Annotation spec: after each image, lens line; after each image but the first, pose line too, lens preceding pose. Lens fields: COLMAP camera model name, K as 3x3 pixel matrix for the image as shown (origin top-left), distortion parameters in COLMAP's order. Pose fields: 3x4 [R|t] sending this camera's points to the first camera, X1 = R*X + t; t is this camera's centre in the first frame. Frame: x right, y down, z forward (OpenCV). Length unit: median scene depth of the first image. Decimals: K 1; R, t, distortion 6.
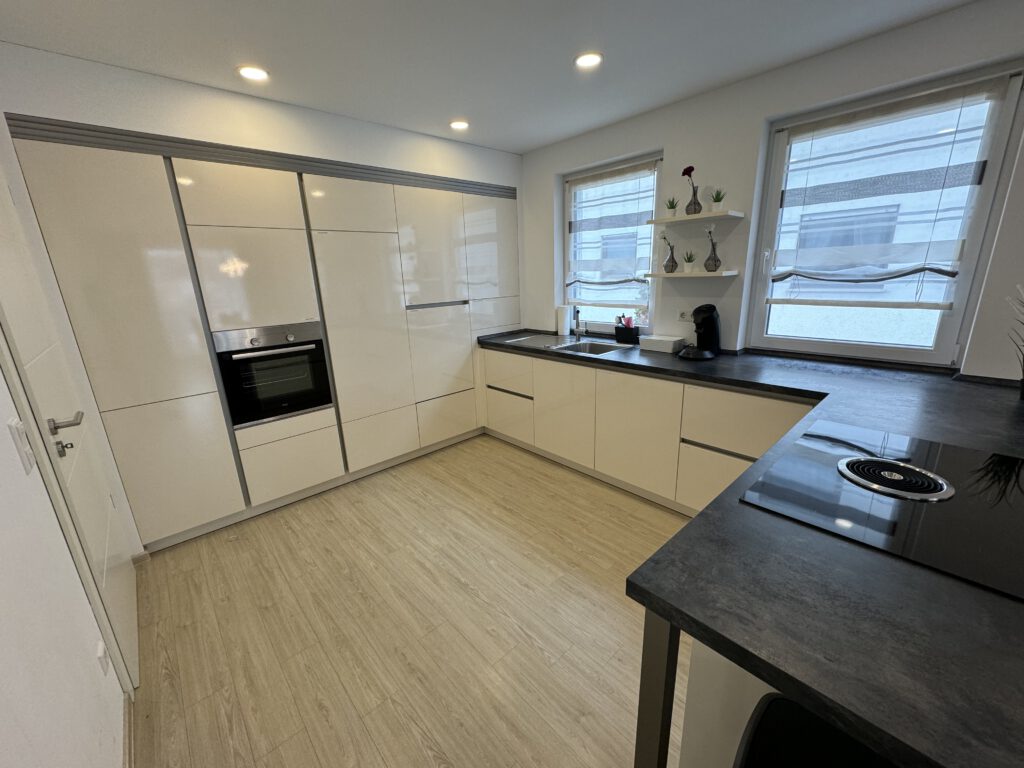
lens RADIAL K [[404.8, 0, 512.8], [0, 404.8, 383.2], [0, 0, 1]] dist [-0.001094, -0.000244]
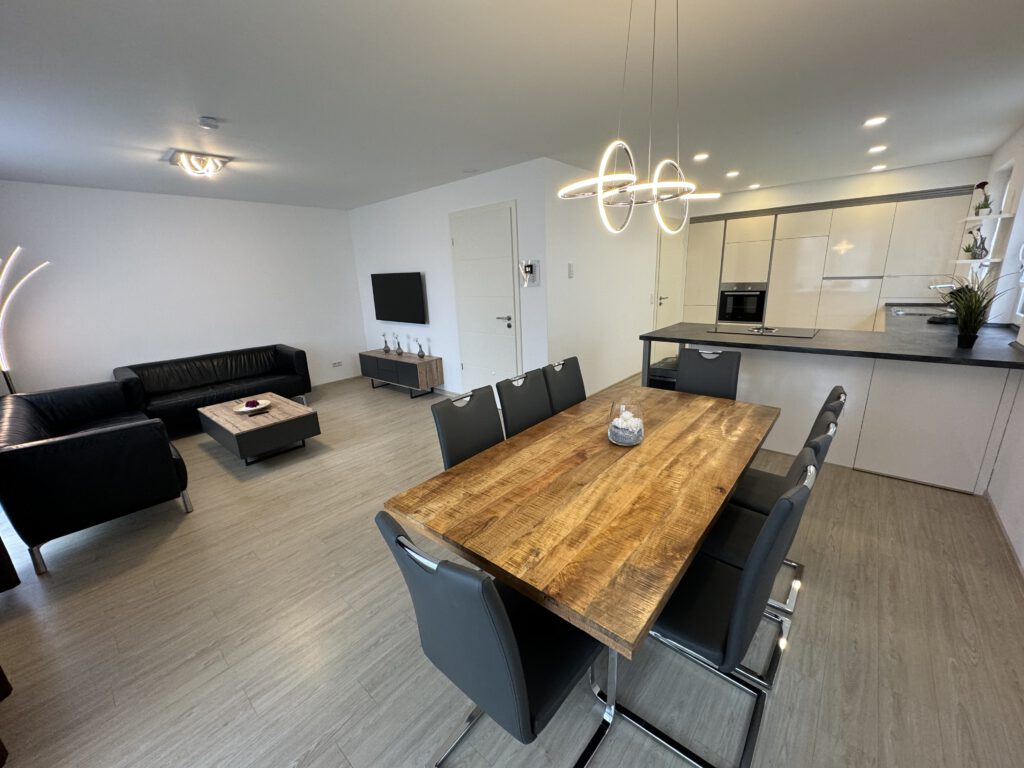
lens RADIAL K [[404.8, 0, 512.8], [0, 404.8, 383.2], [0, 0, 1]] dist [-0.001094, -0.000244]
pose [[0.125652, 0.290260, -0.948663, 1.584888], [-0.226556, 0.939369, 0.257408, 0.105096], [0.965859, 0.182581, 0.183793, -0.613707]]
